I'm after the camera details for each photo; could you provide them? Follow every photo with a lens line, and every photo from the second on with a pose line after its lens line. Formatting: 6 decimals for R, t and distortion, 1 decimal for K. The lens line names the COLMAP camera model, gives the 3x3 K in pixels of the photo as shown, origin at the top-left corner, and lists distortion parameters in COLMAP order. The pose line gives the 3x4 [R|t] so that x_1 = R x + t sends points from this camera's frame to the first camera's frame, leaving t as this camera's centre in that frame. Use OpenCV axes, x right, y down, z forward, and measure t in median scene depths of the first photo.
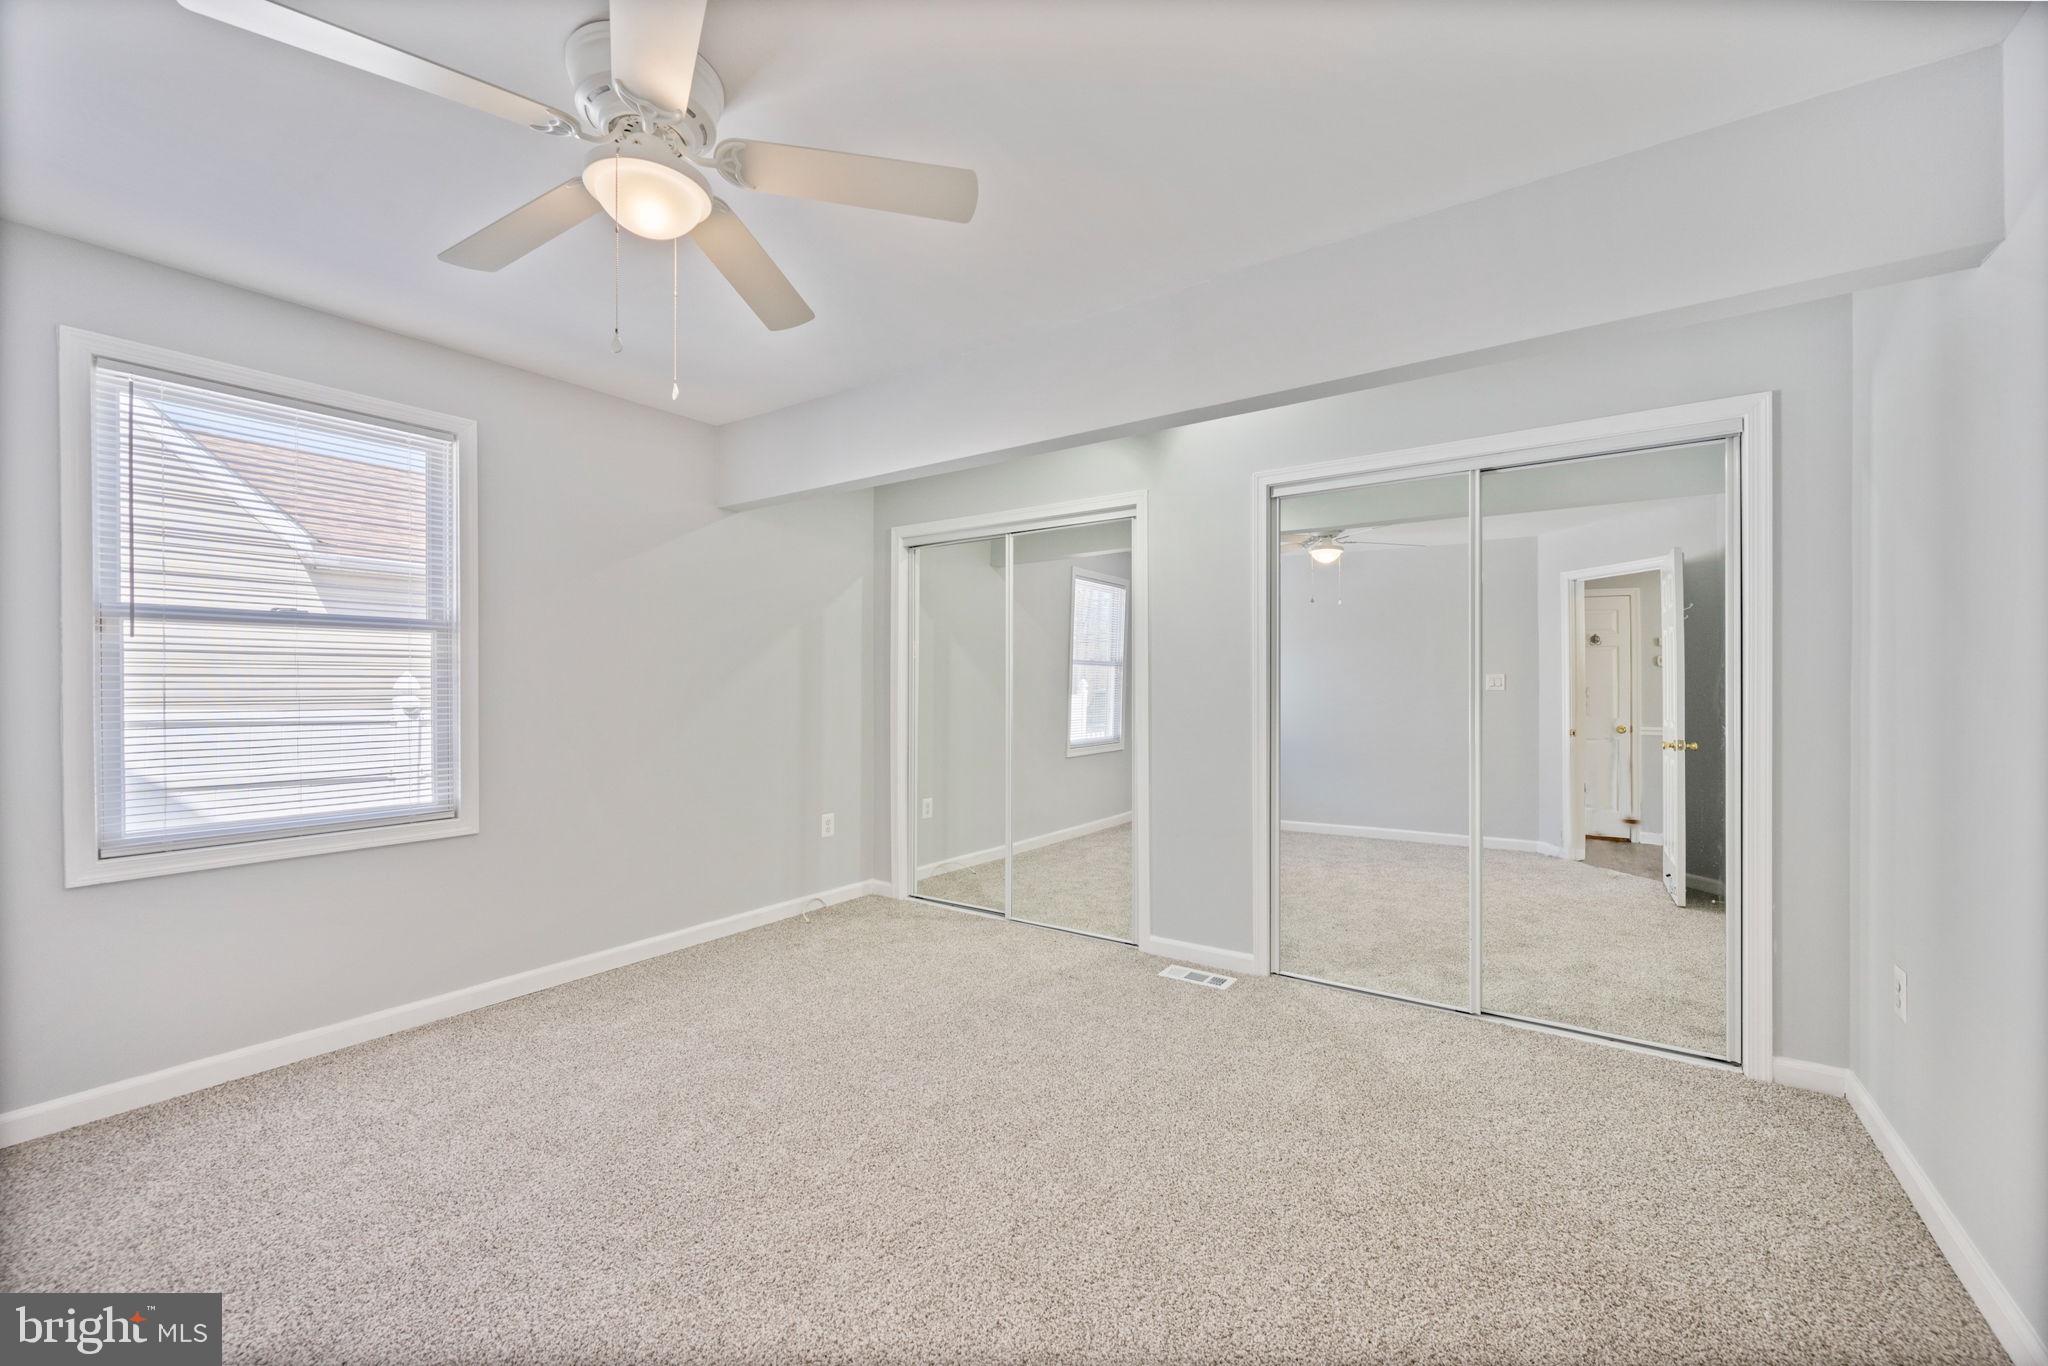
lens RADIAL K [[798.9, 0, 1027.9], [0, 798.9, 693.8], [0, 0, 1]] dist [-0.000079, -0.000059]
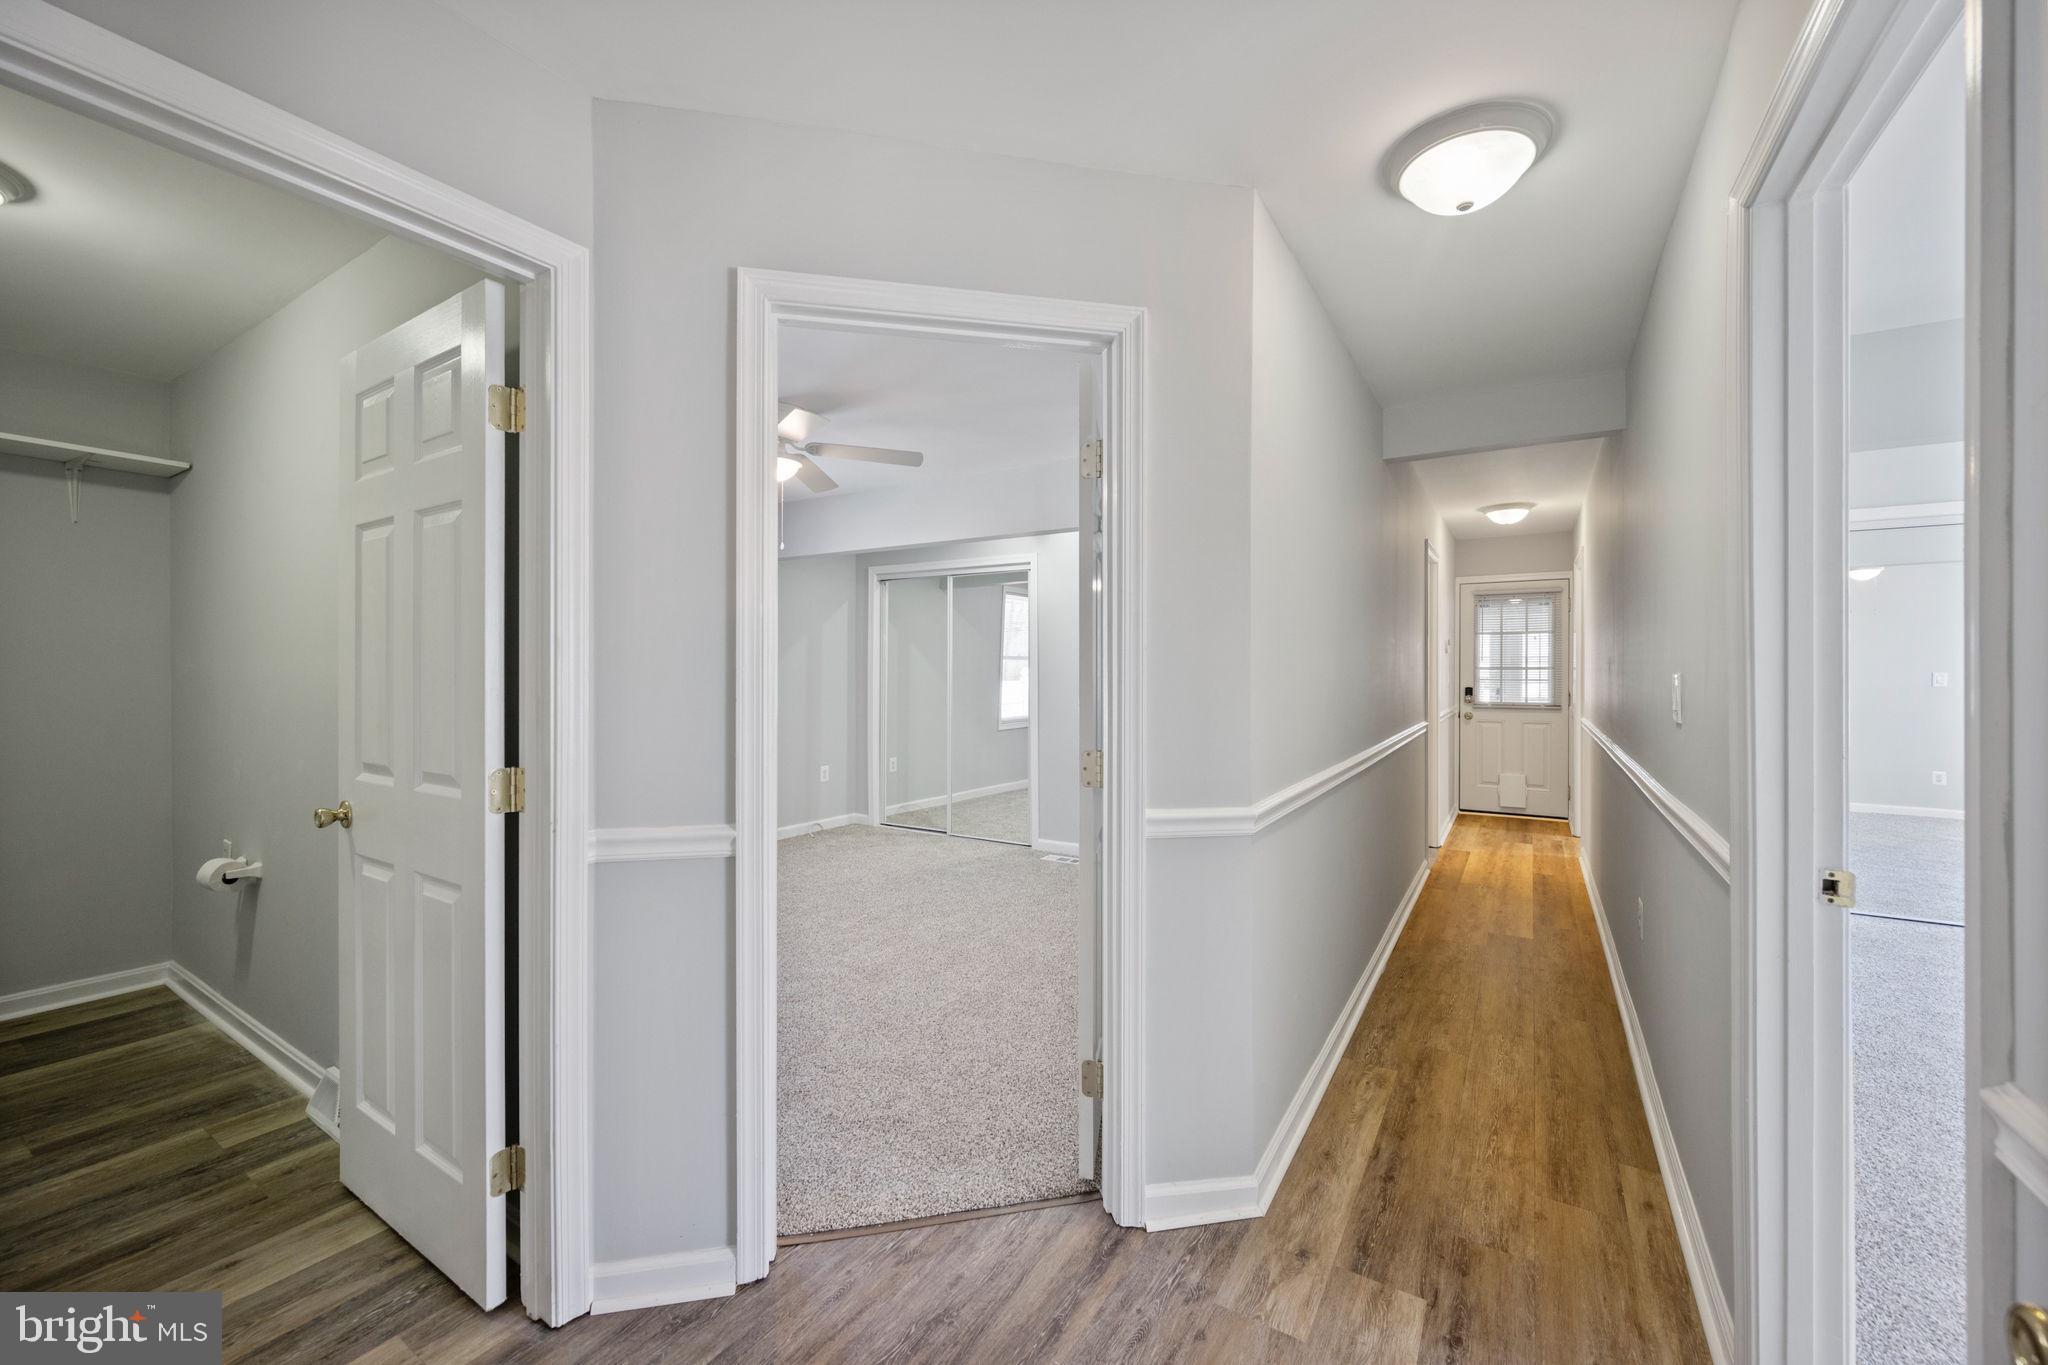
lens RADIAL K [[798.9, 0, 1016.8], [0, 798.9, 670.8], [0, 0, 1]] dist [-0.000079, -0.000059]
pose [[0.999316, -0.000412, 0.036980, 0.045107], [0.000772, 0.999952, -0.009738, -0.008238], [-0.036974, 0.009760, 0.999269, -0.474499]]
